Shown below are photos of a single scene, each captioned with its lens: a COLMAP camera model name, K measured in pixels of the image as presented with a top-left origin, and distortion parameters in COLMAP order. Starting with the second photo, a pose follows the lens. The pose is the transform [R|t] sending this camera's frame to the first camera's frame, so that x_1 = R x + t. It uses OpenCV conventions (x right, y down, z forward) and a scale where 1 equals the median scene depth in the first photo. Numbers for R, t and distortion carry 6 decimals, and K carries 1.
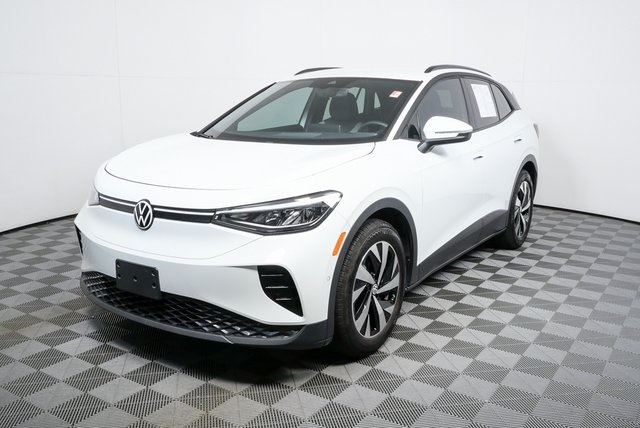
lens RADIAL K [[575.4, 0, 320.0], [0, 575.4, 214.0], [0, 0, 1]] dist [0.007107, 0.004544]
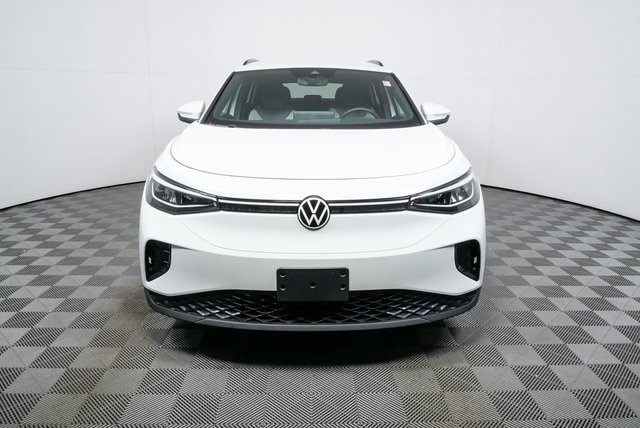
lens RADIAL K [[473.8, 0, 320.0], [0, 473.8, 214.0], [0, 0, 1]] dist [-0.034104, 0.006592]
pose [[0.806171, -0.141190, 0.574590, -0.729997], [0.110649, 0.989955, 0.088010, -0.061589], [-0.581244, -0.007373, 0.813696, 0.398850]]
